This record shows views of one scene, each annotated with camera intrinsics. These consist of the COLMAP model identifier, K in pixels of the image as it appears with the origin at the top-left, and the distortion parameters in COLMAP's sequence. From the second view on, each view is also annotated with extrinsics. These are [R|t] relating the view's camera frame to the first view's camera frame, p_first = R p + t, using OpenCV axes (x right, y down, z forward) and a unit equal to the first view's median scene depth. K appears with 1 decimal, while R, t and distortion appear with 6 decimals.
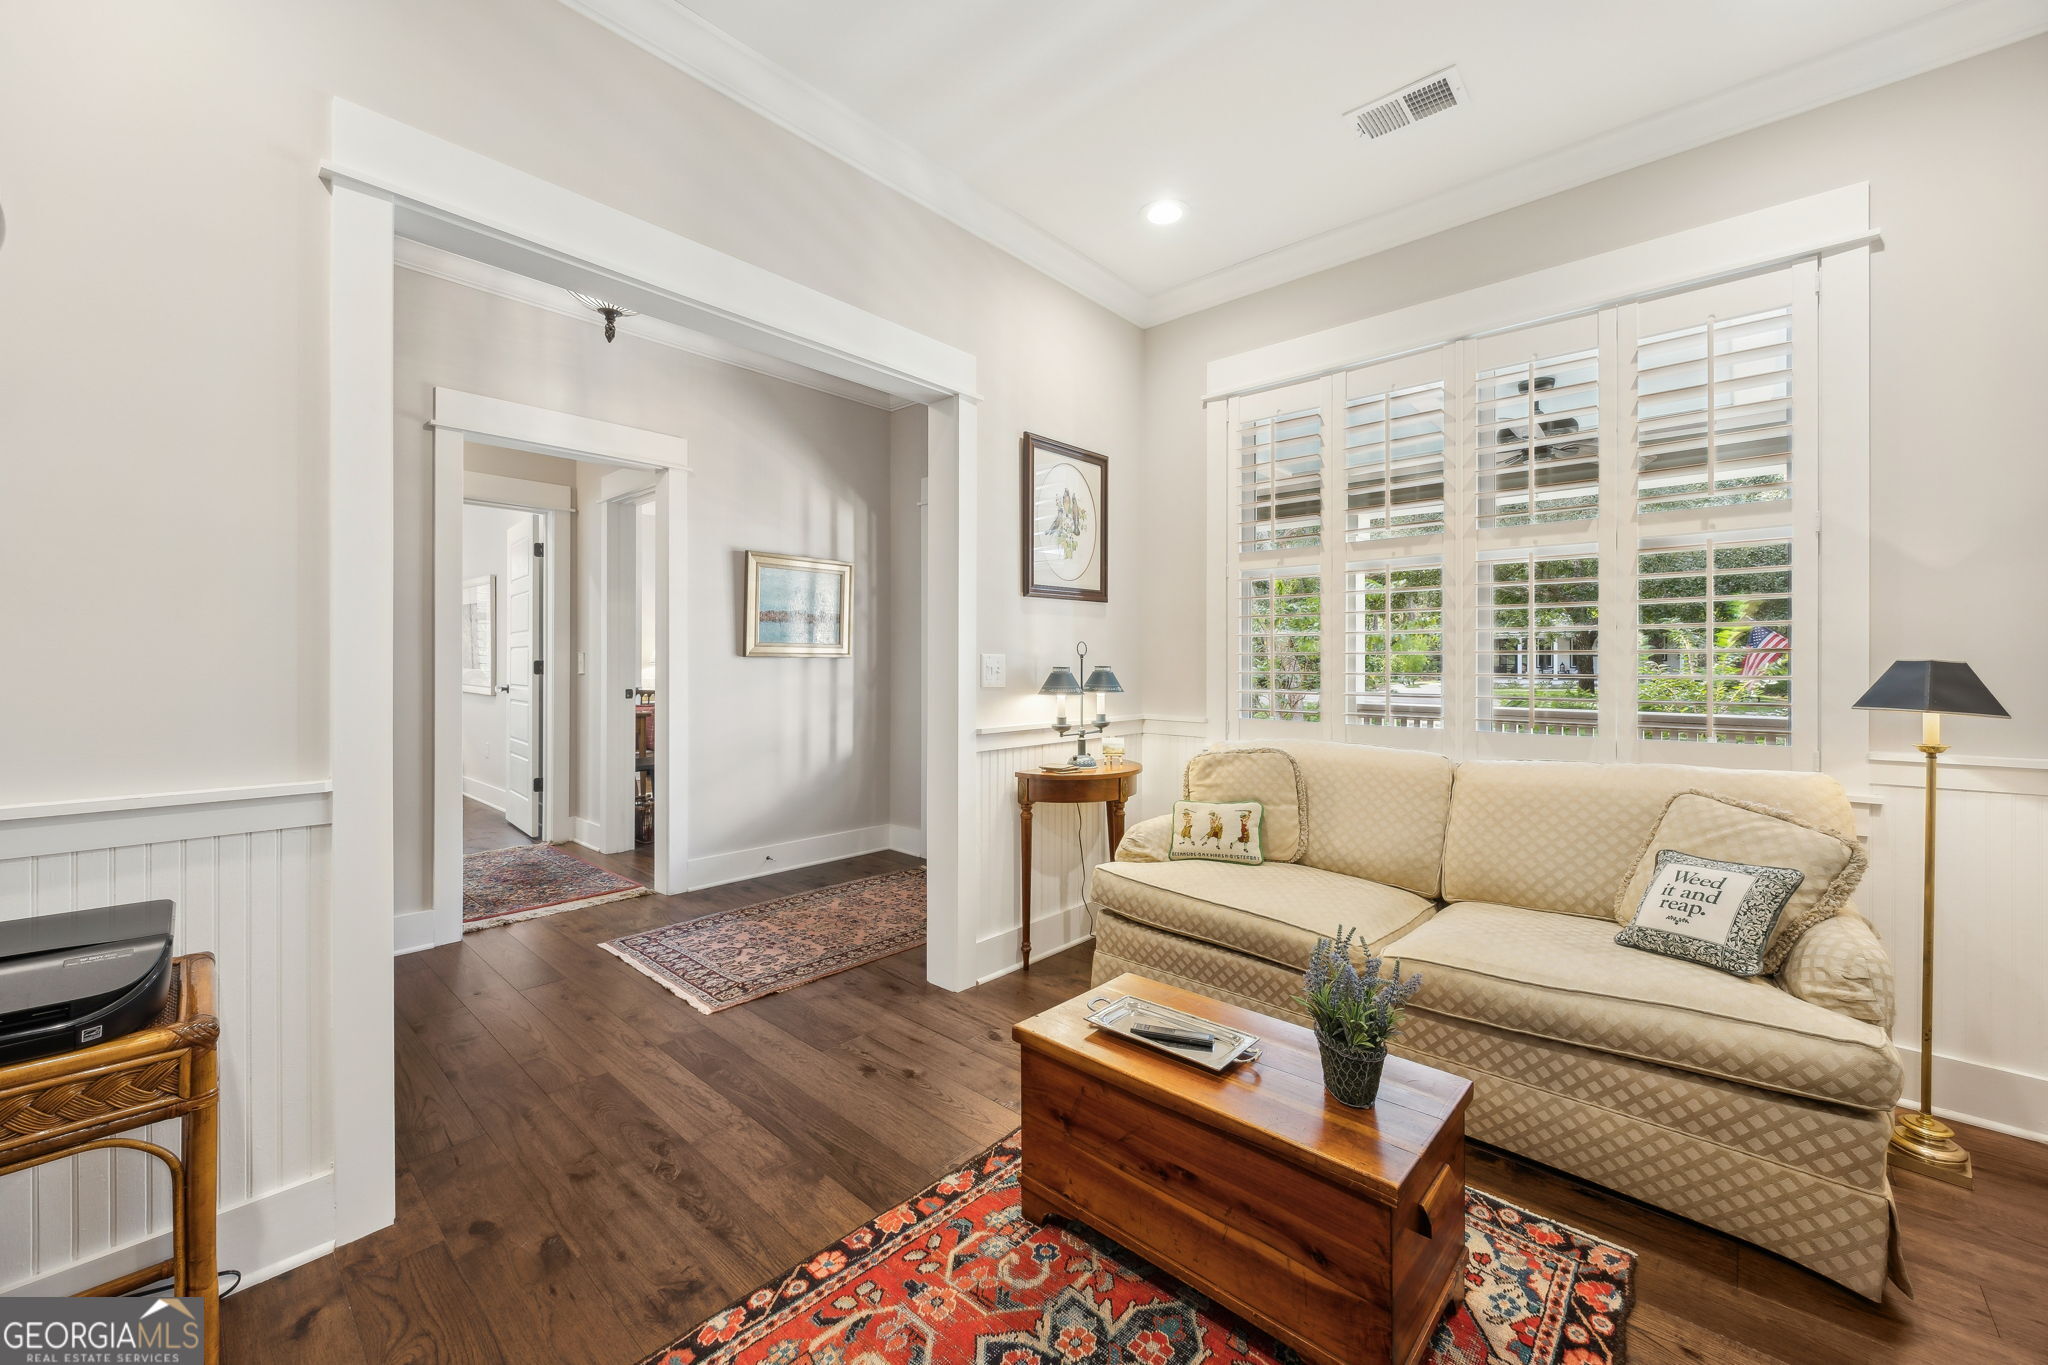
lens RADIAL K [[795.9, 0, 1060.1], [0, 795.9, 663.0], [0, 0, 1]] dist [-0.001769, 0.000224]
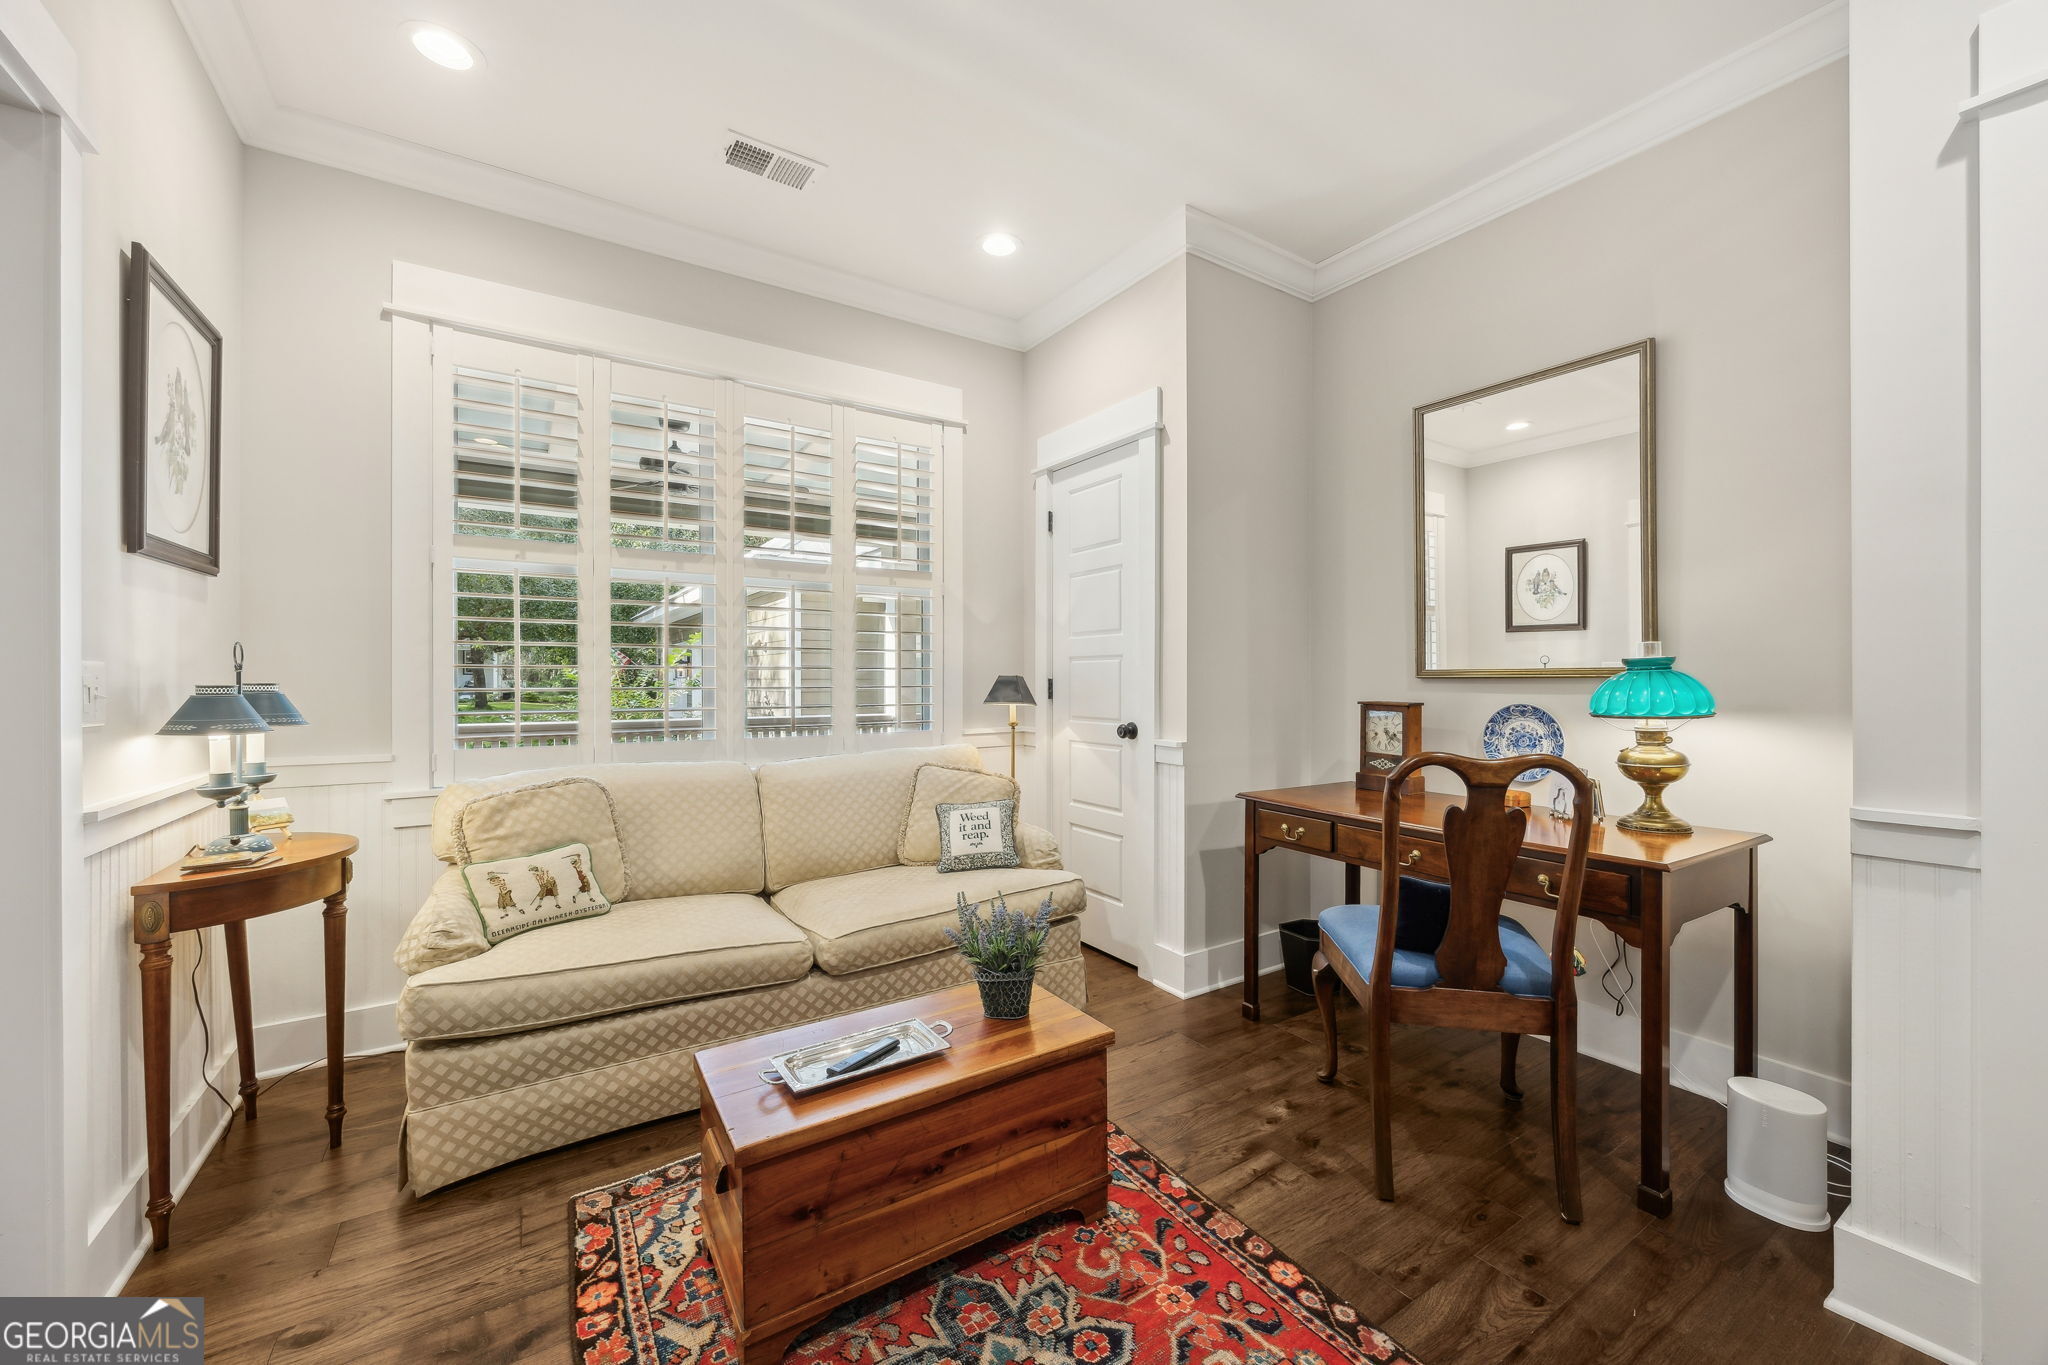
lens RADIAL K [[795.9, 0, 1029.0], [0, 795.9, 680.6], [0, 0, 1]] dist [-0.001769, 0.000224]
pose [[0.268682, -0.004190, 0.963220, -0.450267], [0.002578, 0.999990, 0.003631, 0.001239], [-0.963226, 0.001507, 0.268690, 0.326374]]
